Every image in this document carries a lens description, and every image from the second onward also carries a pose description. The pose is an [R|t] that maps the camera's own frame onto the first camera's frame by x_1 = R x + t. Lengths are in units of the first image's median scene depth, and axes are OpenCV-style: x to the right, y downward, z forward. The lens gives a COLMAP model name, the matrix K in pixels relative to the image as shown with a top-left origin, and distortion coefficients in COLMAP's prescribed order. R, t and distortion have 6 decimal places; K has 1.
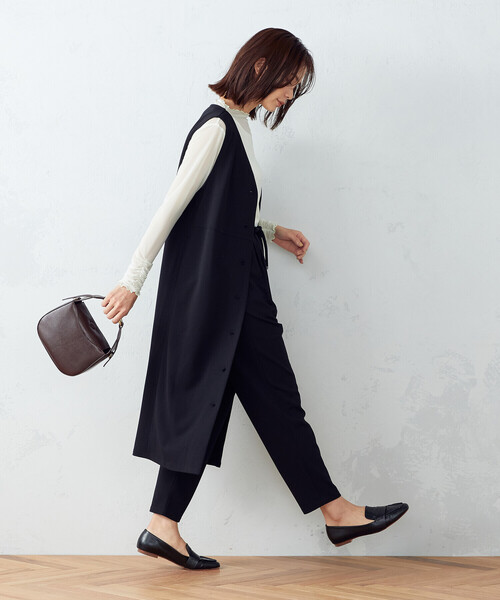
lens RADIAL K [[2380.4, 0, 247.2], [0, 2380.4, 303.3], [0, 0, 1]] dist [0.194143, 0.000000]
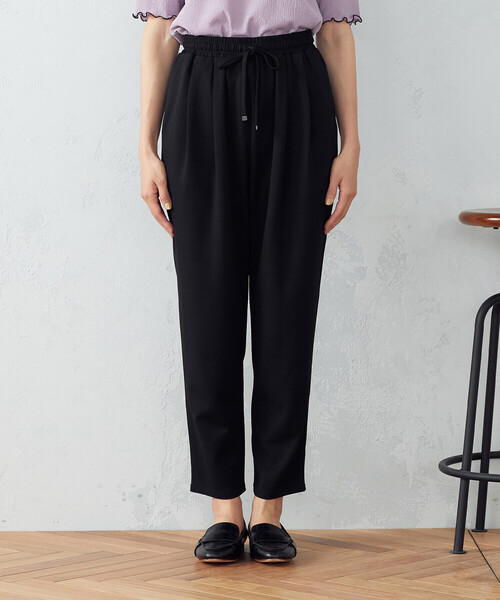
lens RADIAL K [[2380.4, 0, 237.5], [0, 2380.4, 272.1], [0, 0, 1]] dist [0.194143, 0.000000]
pose [[0.999898, -0.004704, 0.013459, 0.050684], [0.004388, 0.999717, 0.023392, 0.017081], [-0.013565, -0.023330, 0.999636, 0.326150]]
